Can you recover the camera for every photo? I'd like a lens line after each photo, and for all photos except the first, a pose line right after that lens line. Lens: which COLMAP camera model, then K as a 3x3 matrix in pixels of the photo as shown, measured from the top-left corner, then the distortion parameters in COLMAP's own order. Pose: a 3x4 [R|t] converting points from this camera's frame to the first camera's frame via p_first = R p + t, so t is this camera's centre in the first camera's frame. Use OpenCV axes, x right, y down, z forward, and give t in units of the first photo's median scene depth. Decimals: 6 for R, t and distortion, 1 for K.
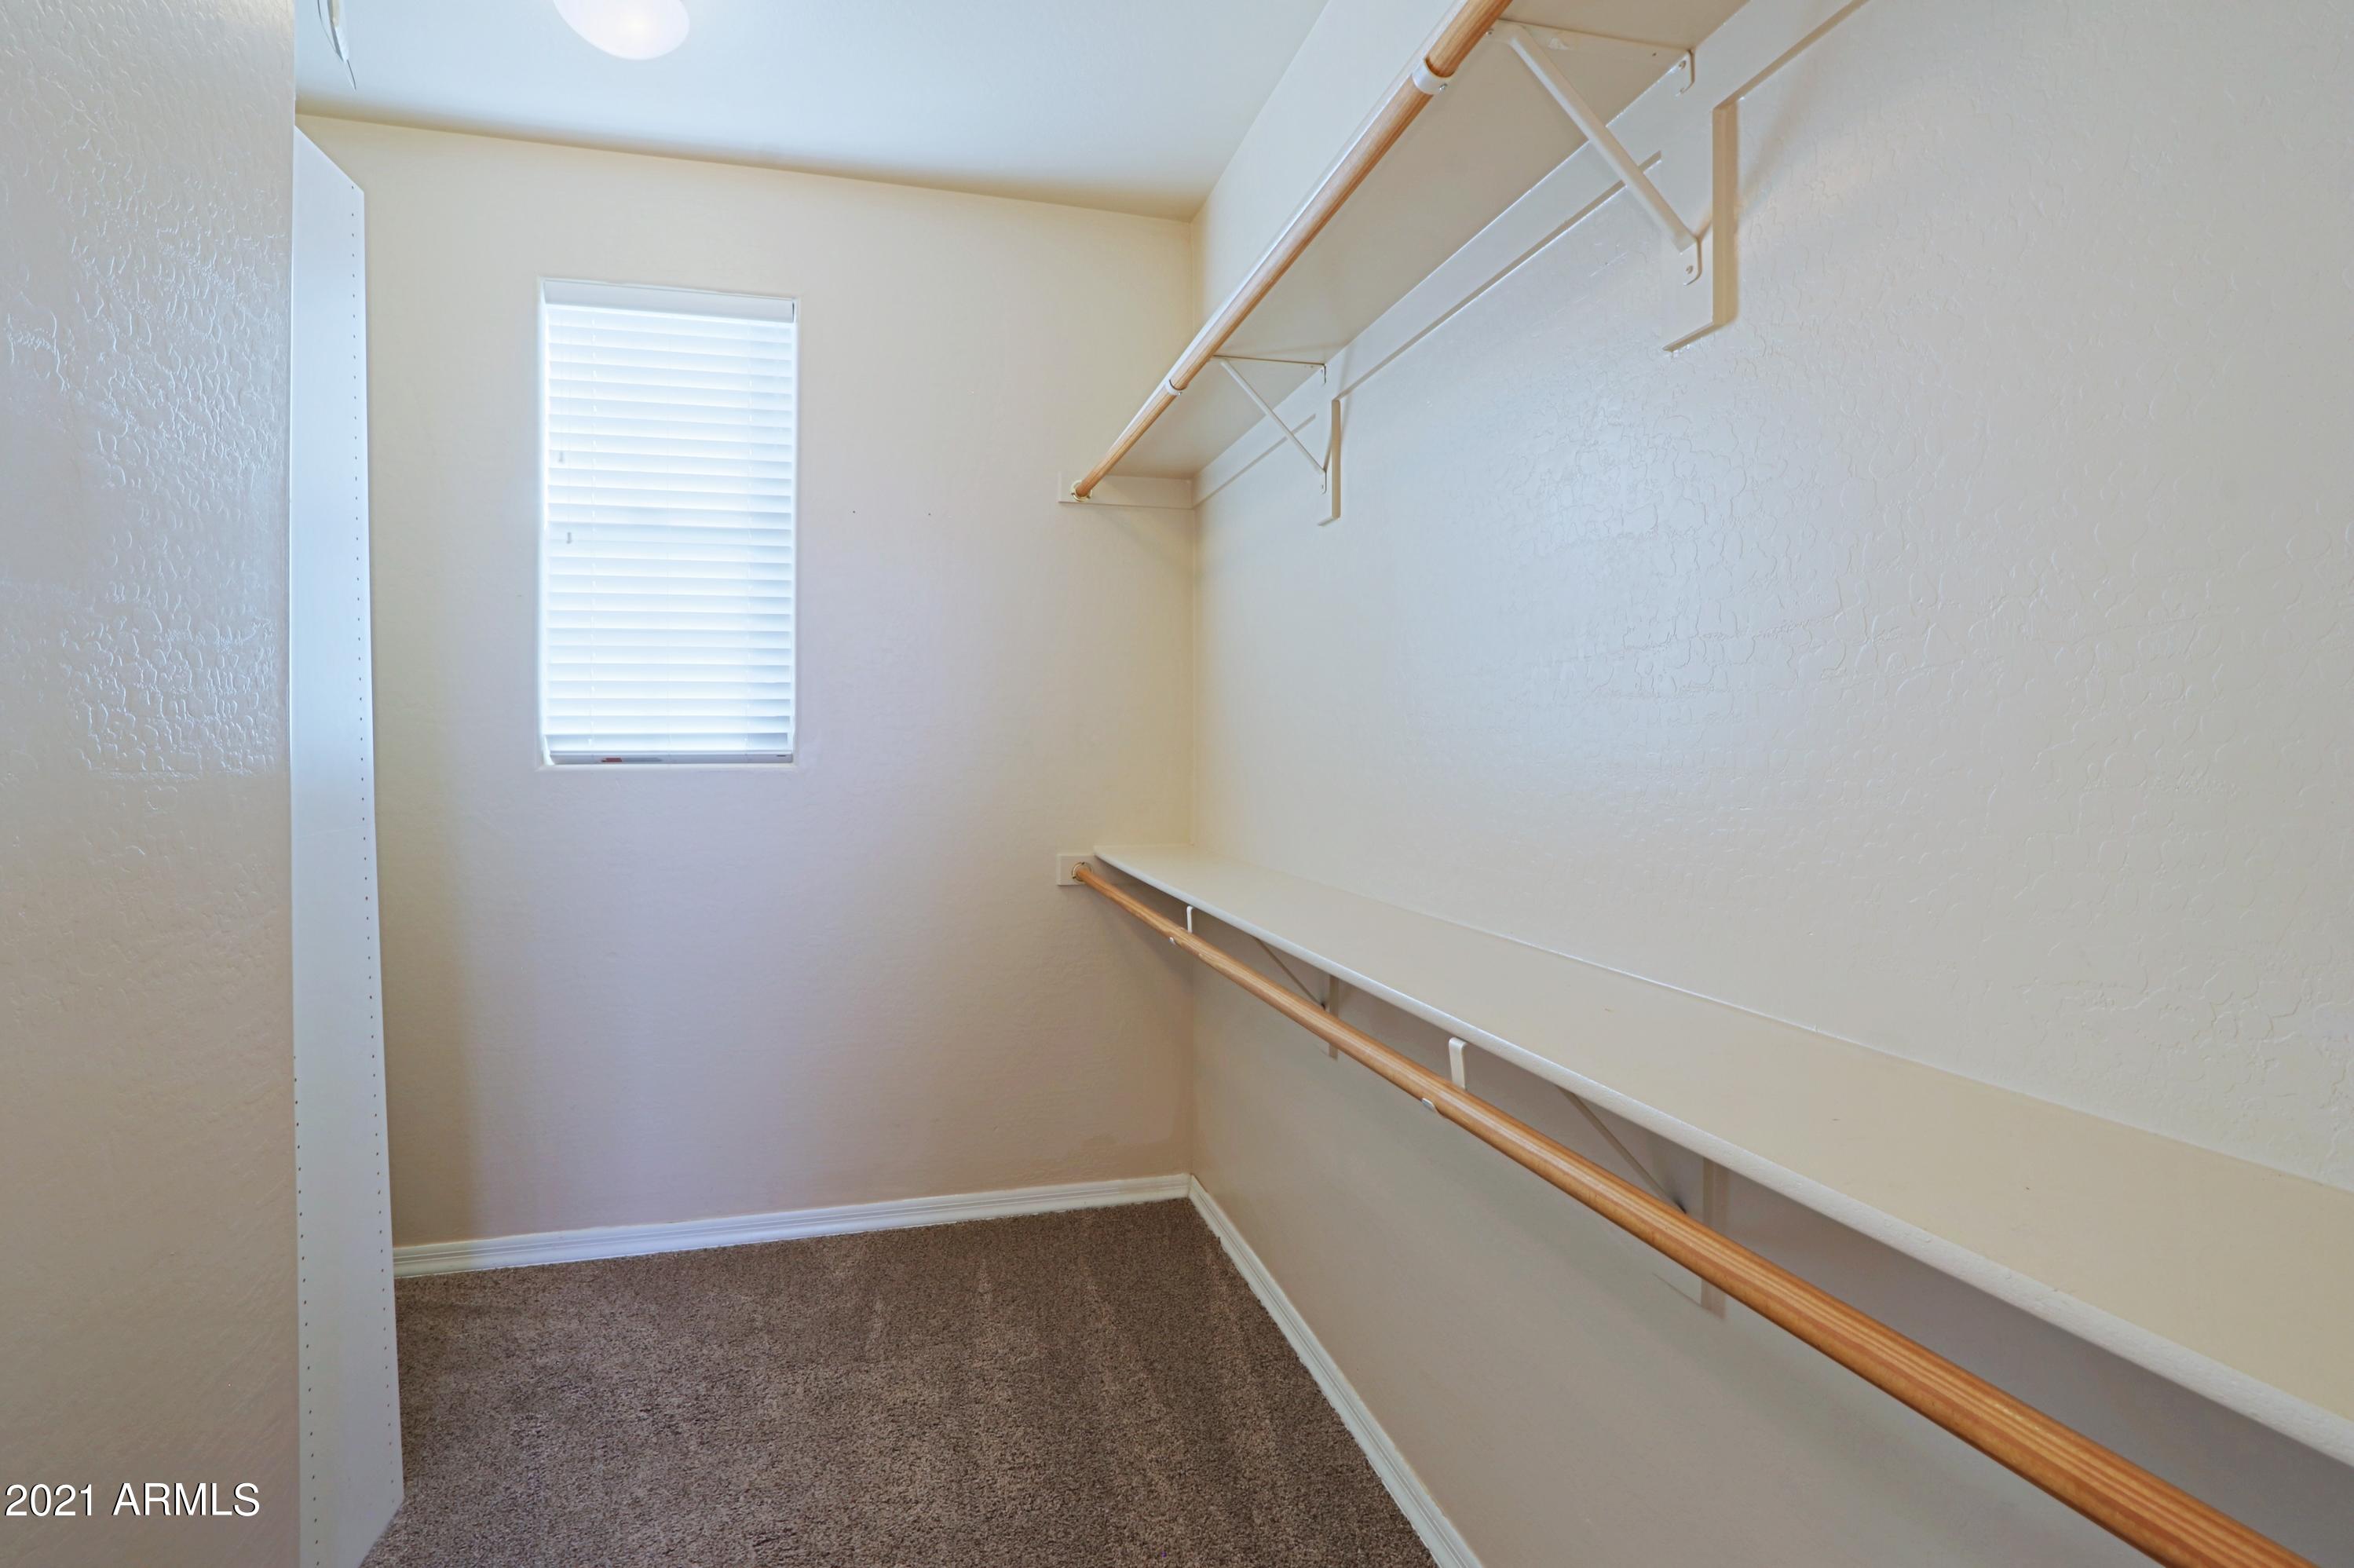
lens RADIAL K [[1098.0, 0, 1172.5], [0, 1098.0, 756.3], [0, 0, 1]] dist [-0.020982, 0.002977]
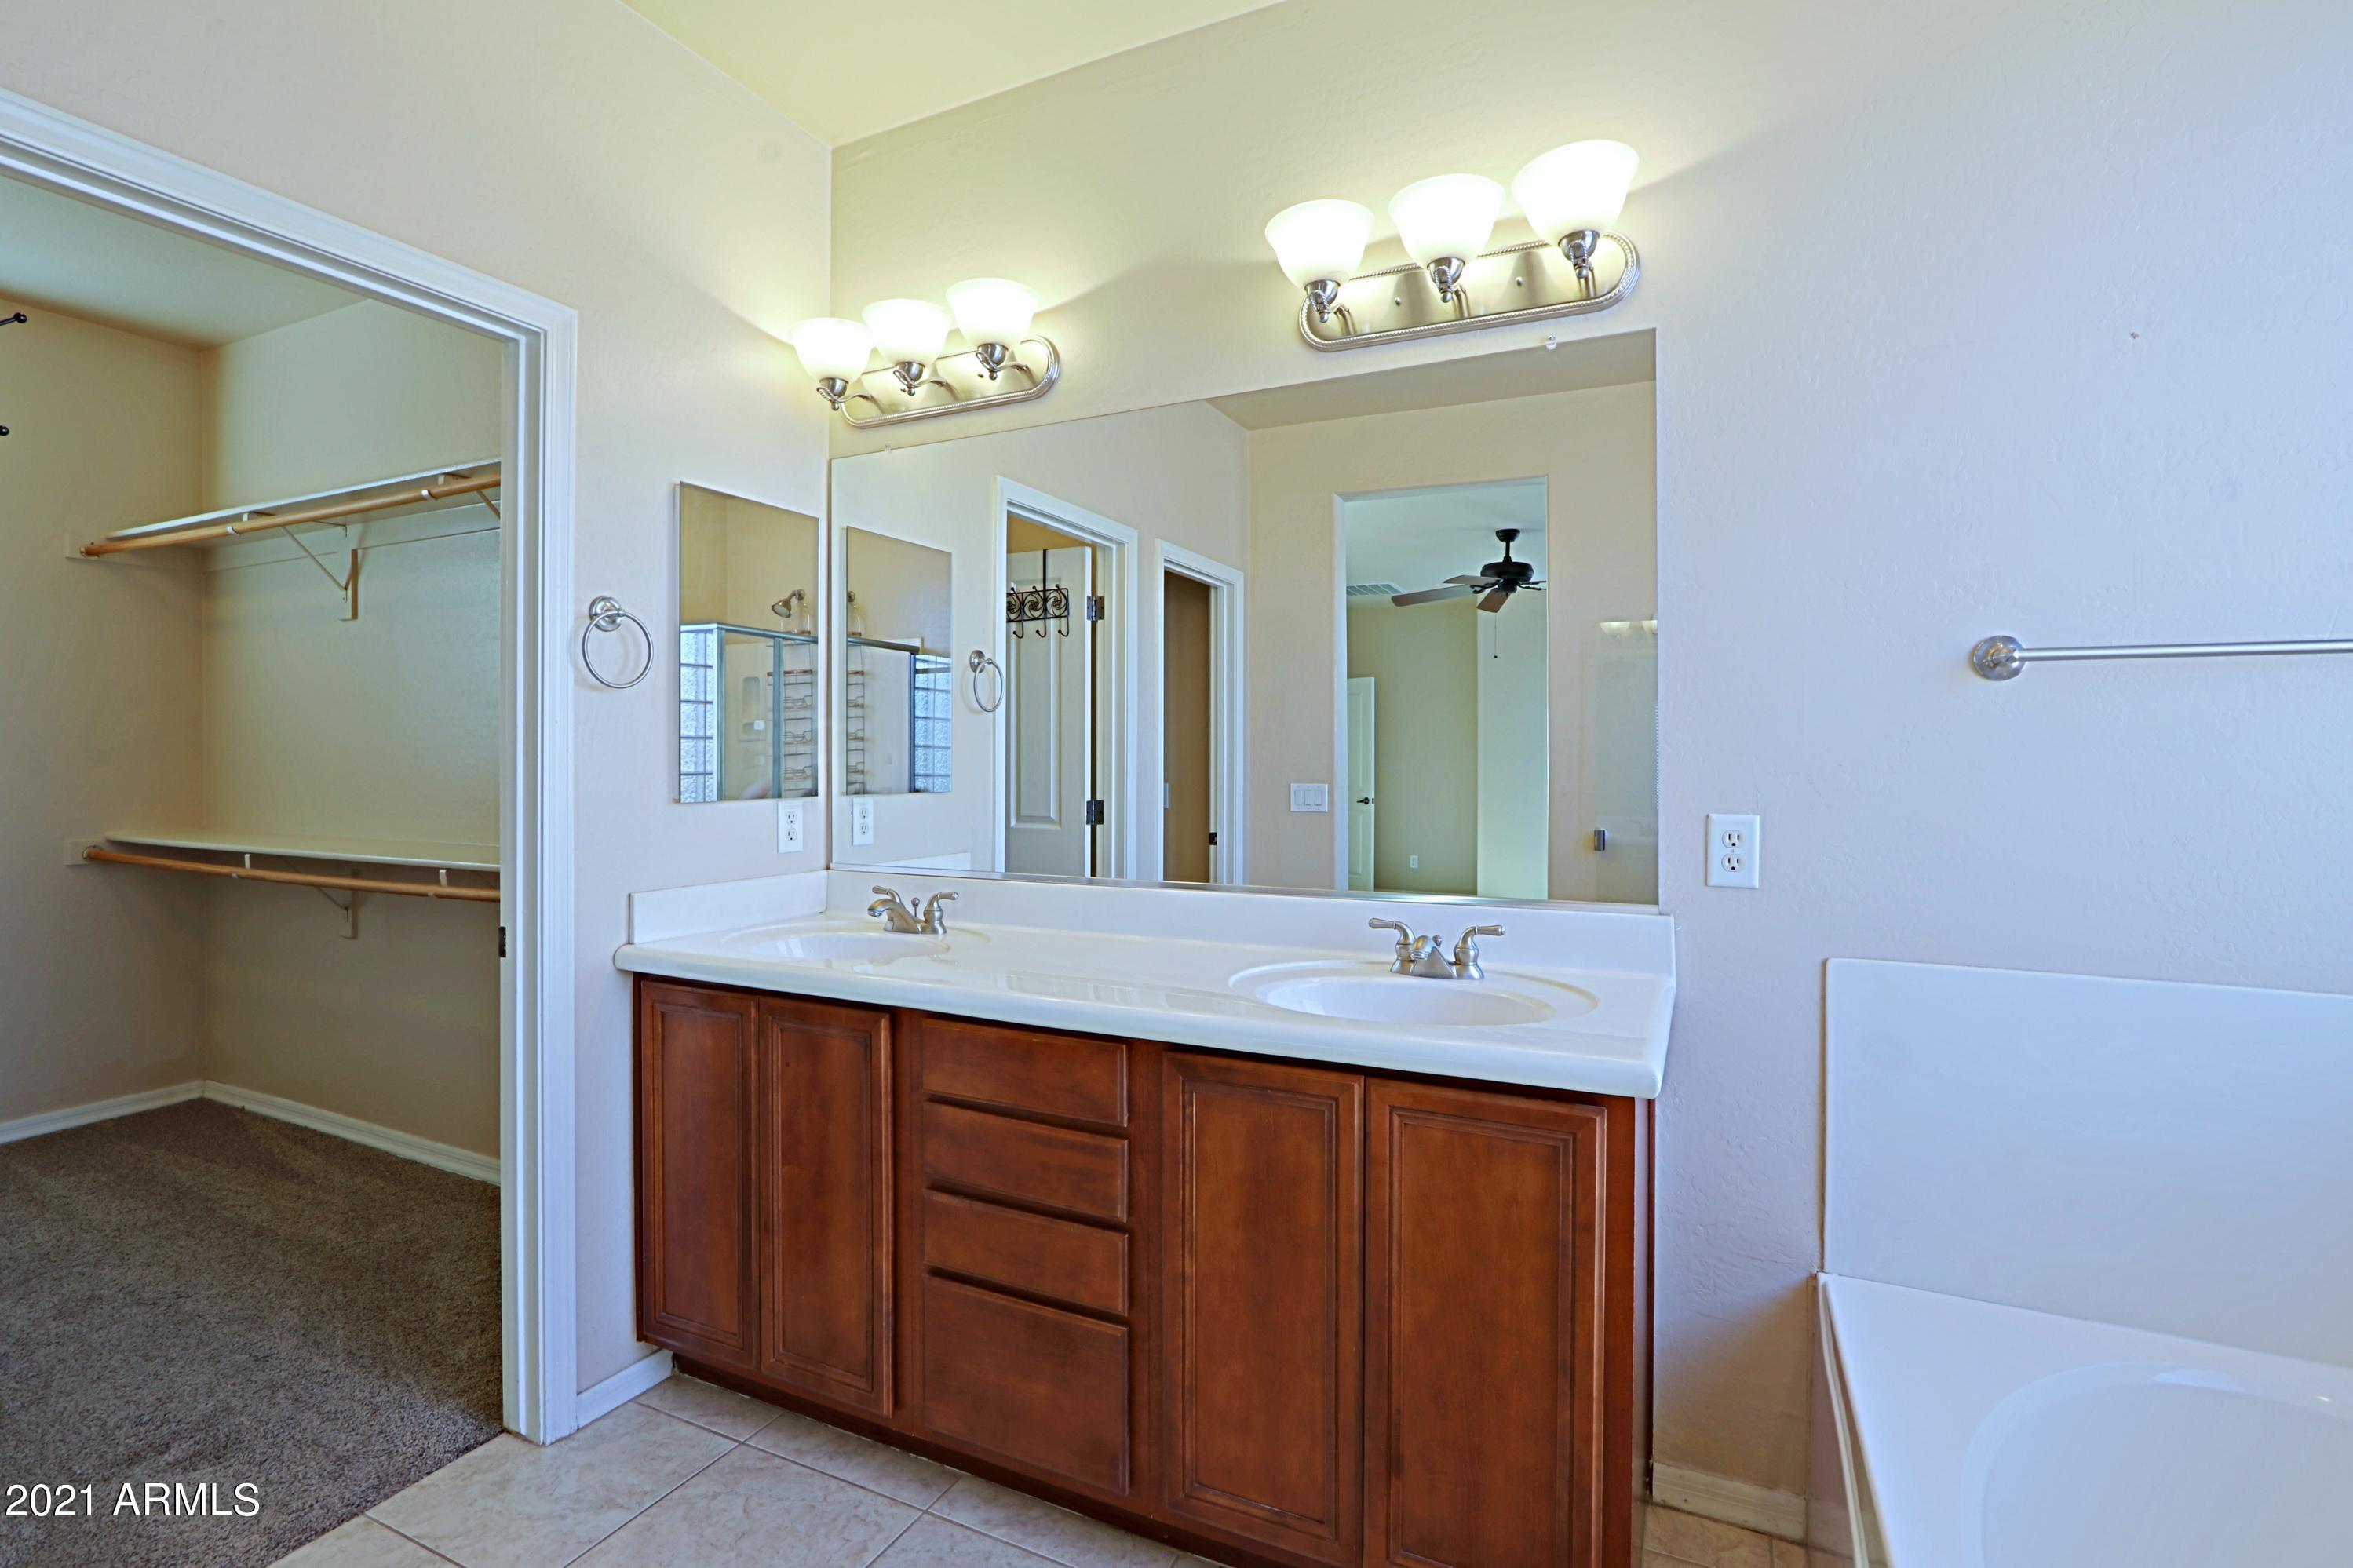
lens RADIAL K [[1097.5, 0, 1172.0], [0, 1097.5, 756.3], [0, 0, 1]] dist [-0.020982, 0.002977]
pose [[0.651822, -0.004817, 0.758357, -0.297454], [0.006275, 0.999980, 0.000959, 0.001734], [-0.758346, 0.004134, 0.651839, -1.042720]]
